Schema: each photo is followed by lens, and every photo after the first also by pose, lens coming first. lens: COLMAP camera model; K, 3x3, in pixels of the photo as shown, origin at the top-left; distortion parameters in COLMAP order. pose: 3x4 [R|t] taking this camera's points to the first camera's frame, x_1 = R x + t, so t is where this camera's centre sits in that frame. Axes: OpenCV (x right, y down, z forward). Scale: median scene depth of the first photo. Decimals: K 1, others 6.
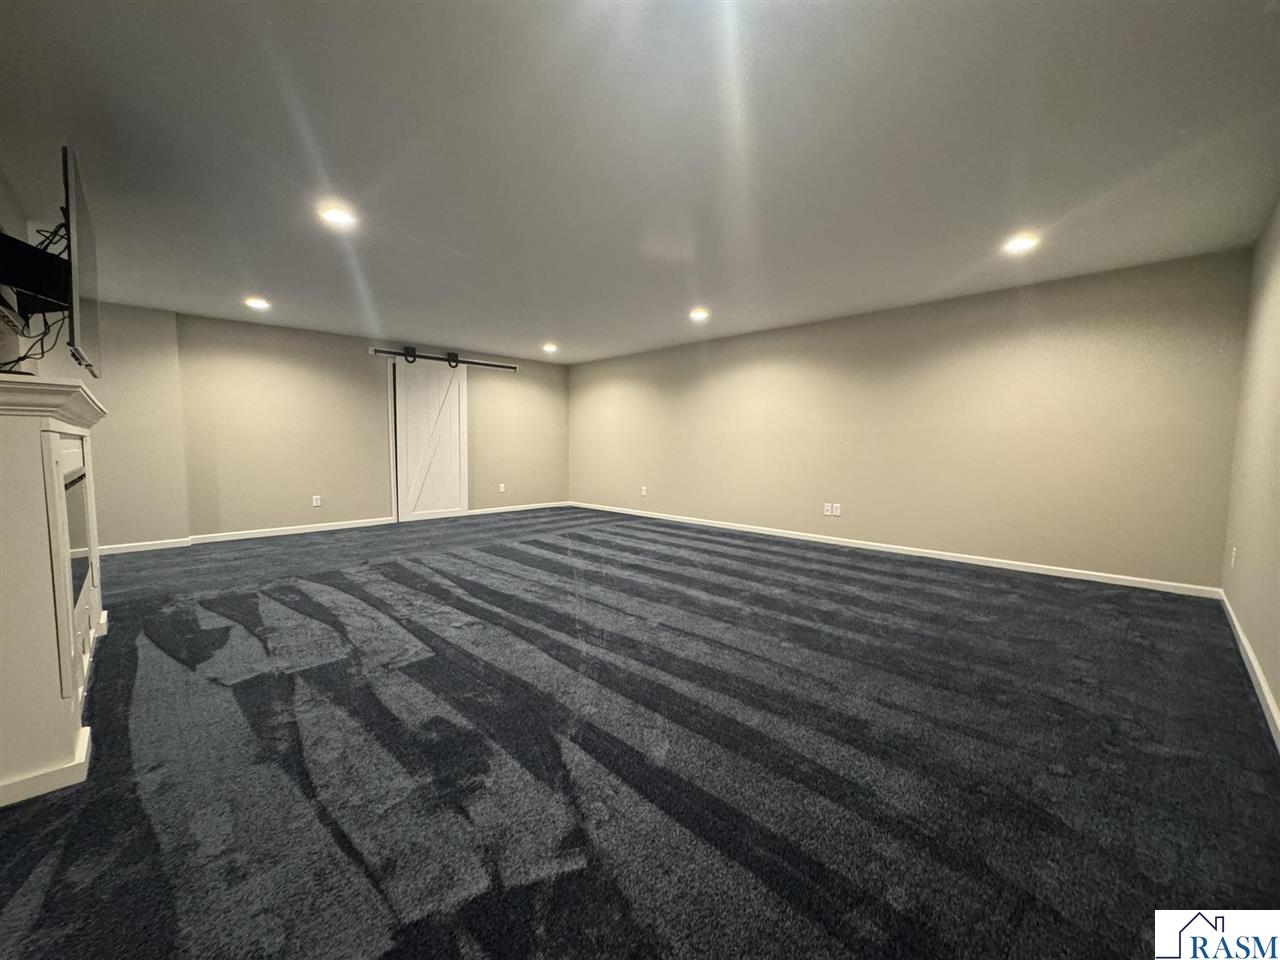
lens RADIAL K [[515.8, 0, 645.9], [0, 515.8, 480.5], [0, 0, 1]] dist [-0.001006, -0.000063]
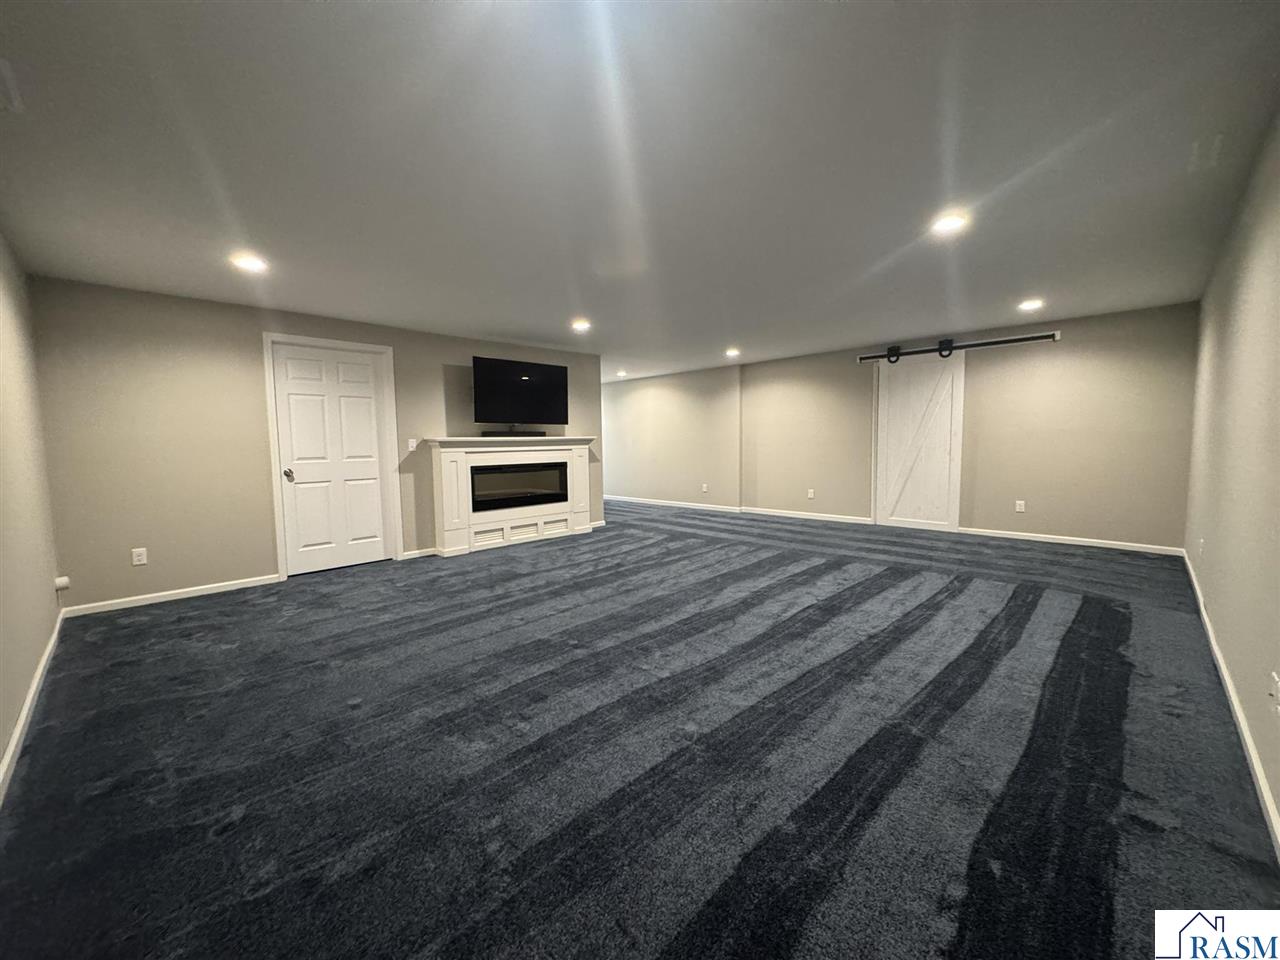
lens RADIAL K [[515.8, 0, 645.9], [0, 515.8, 480.5], [0, 0, 1]] dist [-0.001006, -0.000063]
pose [[0.020691, 0.068540, -0.997434, 0.529402], [-0.060664, 0.995895, 0.067176, -0.047241], [0.997944, 0.059118, 0.024764, 0.544221]]
